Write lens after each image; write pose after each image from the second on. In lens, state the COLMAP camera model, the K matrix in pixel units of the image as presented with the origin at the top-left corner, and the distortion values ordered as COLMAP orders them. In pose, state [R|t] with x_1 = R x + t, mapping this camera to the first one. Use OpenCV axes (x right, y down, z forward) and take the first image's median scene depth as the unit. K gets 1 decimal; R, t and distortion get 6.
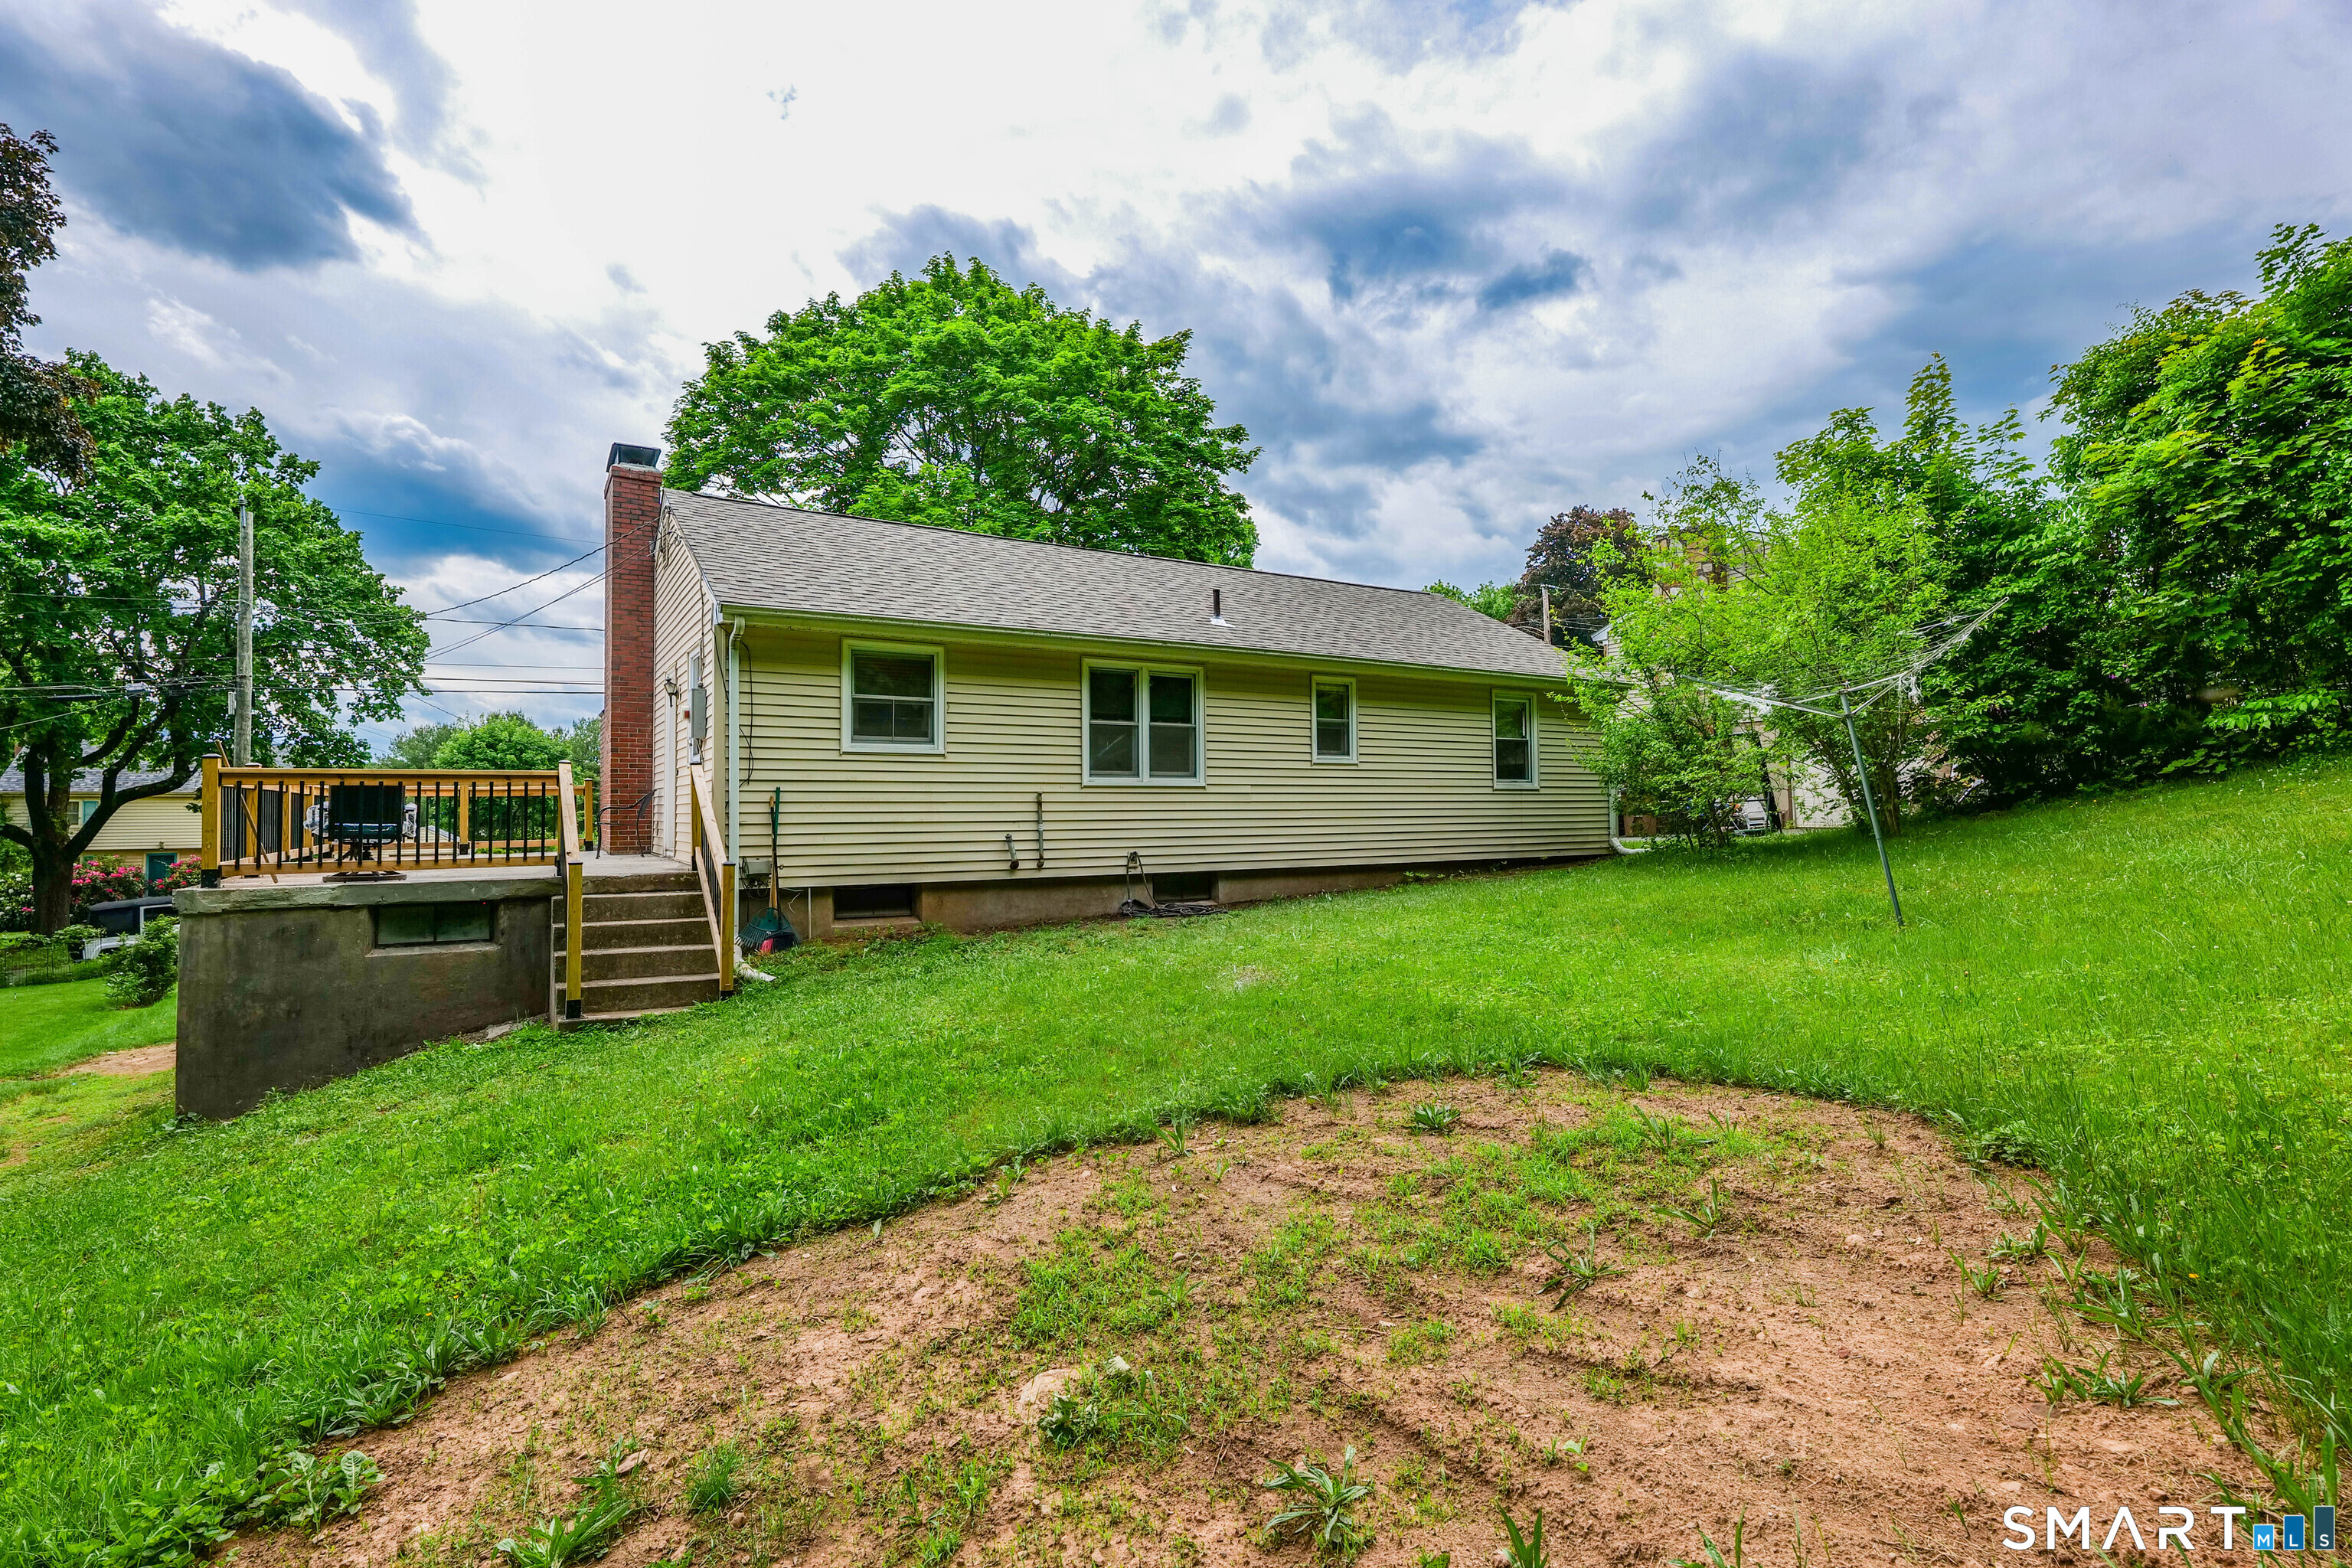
lens RADIAL K [[1102.5, 0, 1175.5], [0, 1102.5, 801.8], [0, 0, 1]] dist [0.009666, -0.001133]
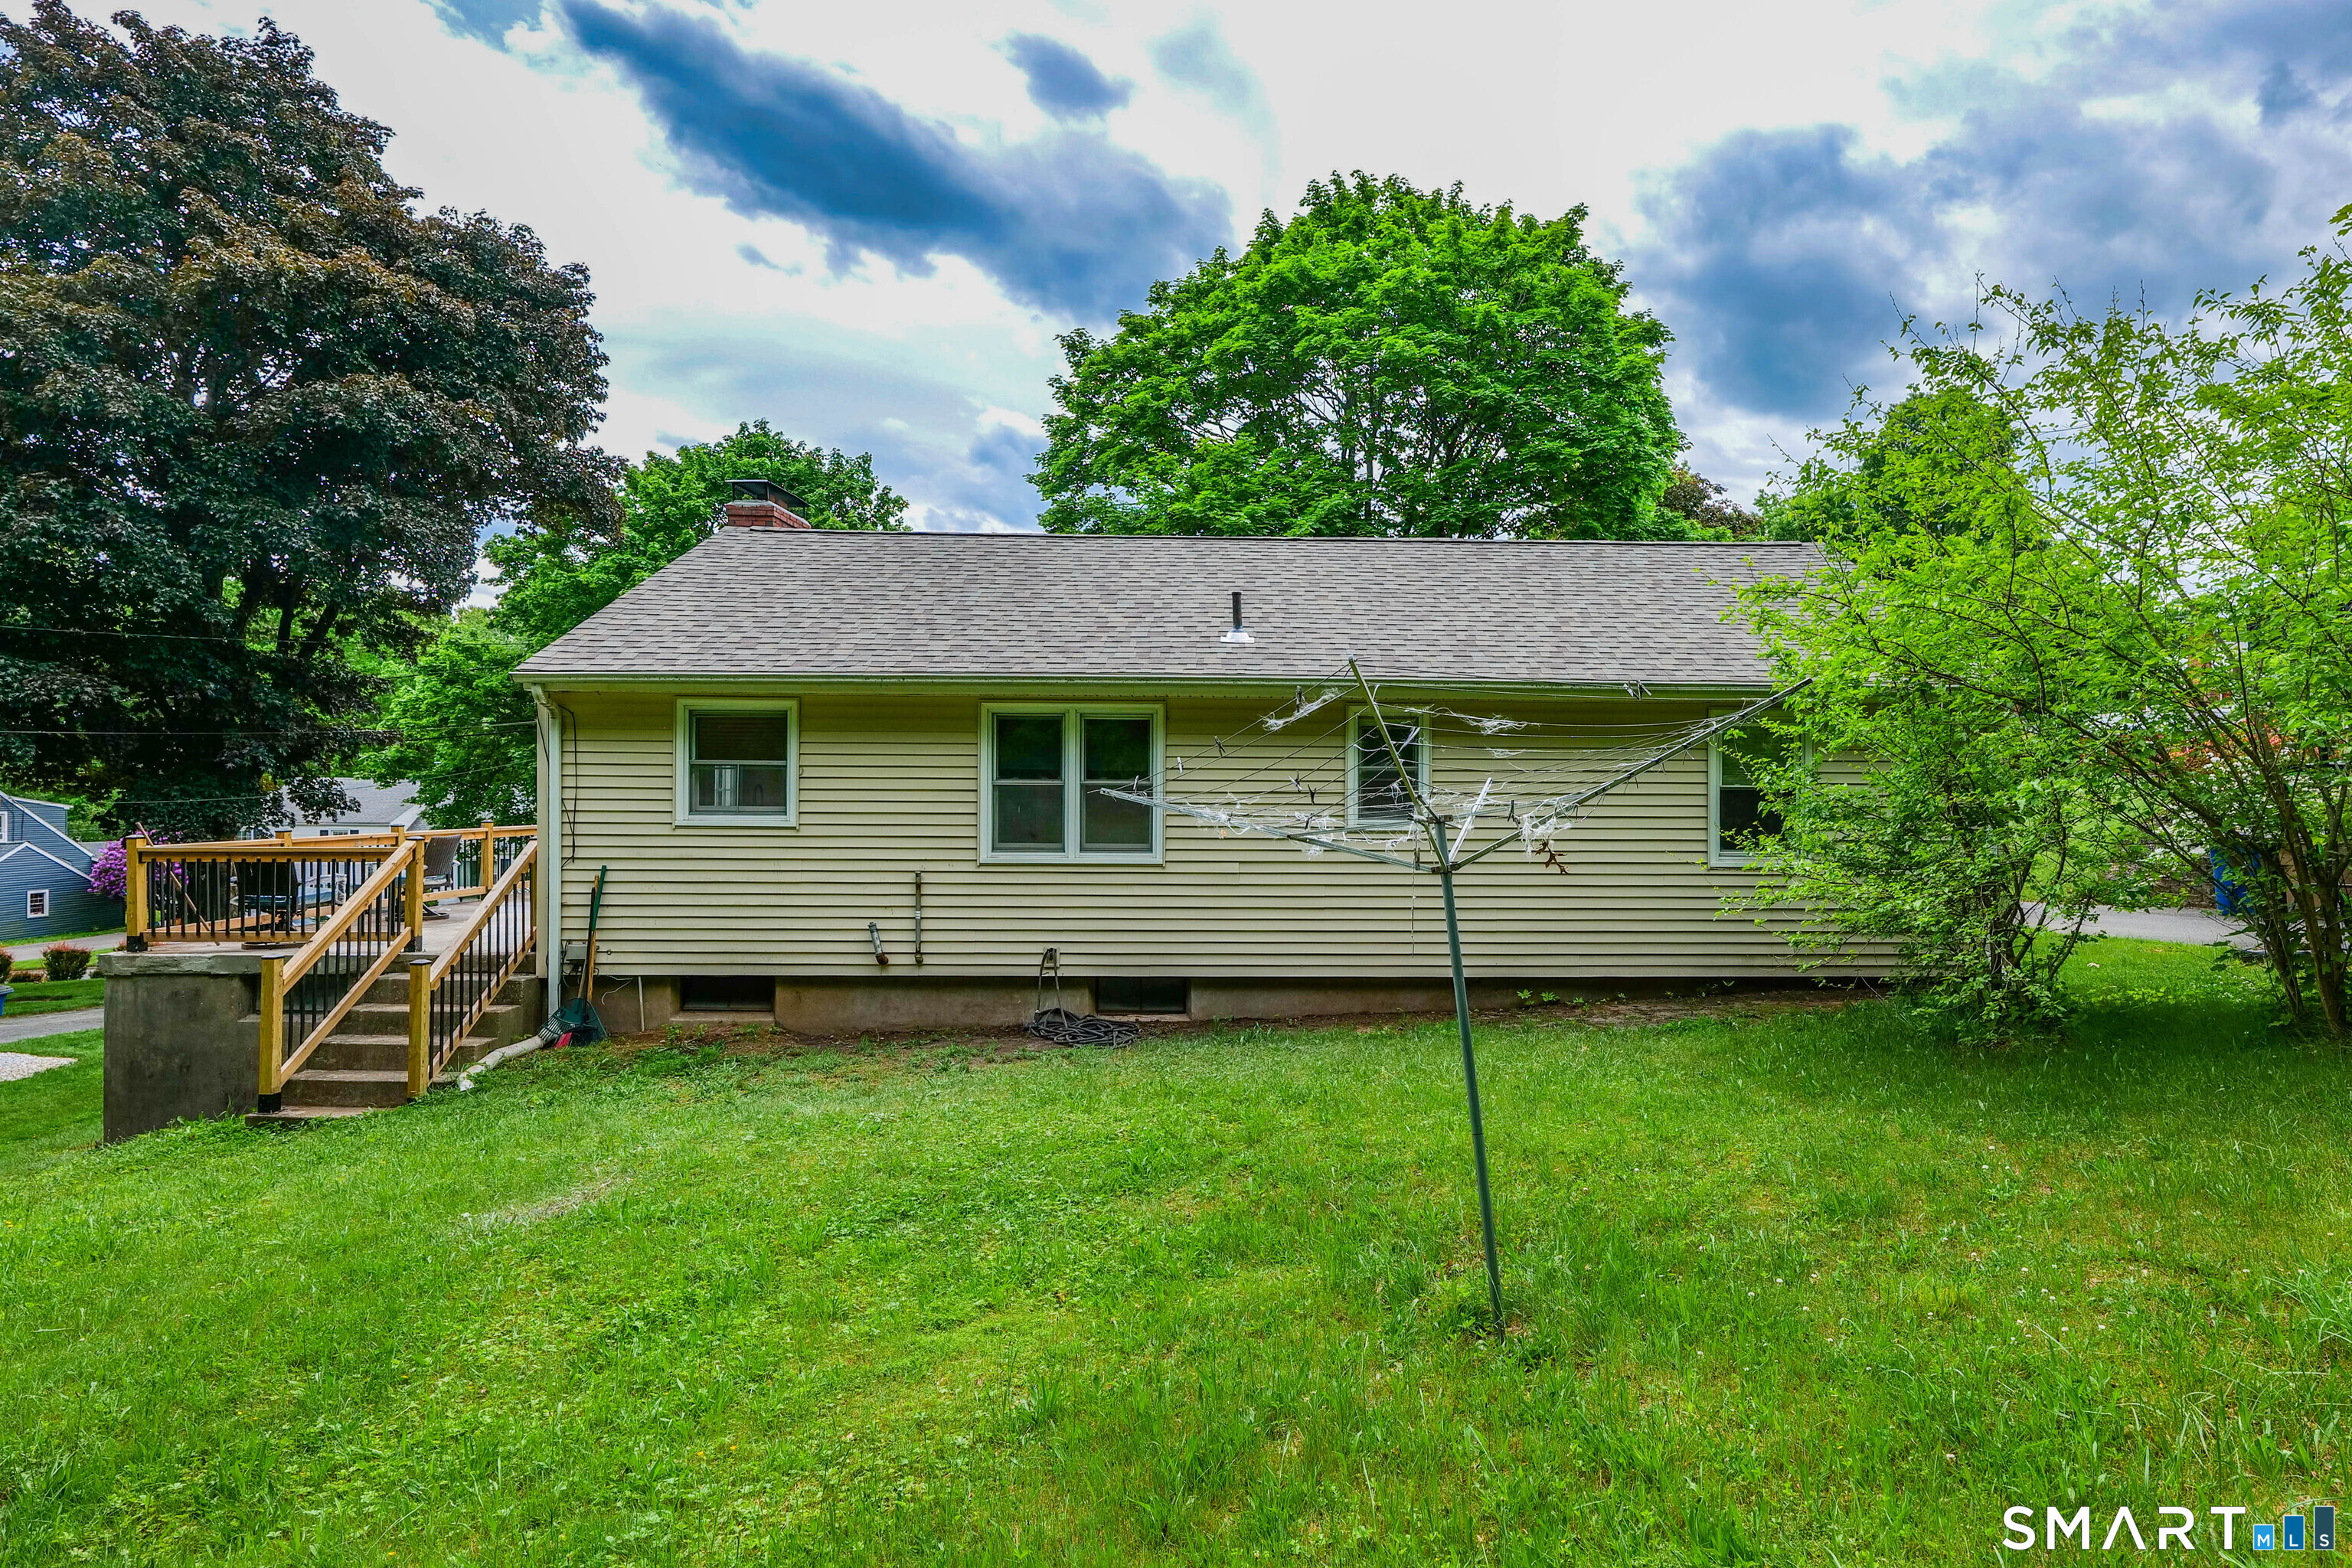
lens RADIAL K [[1102.5, 0, 1190.5], [0, 1102.5, 789.4], [0, 0, 1]] dist [0.009666, -0.001133]
pose [[0.859662, 0.012906, -0.510700, 0.467317], [-0.008821, 0.999907, 0.010421, -0.079924], [0.510787, -0.004454, 0.859696, 0.401569]]
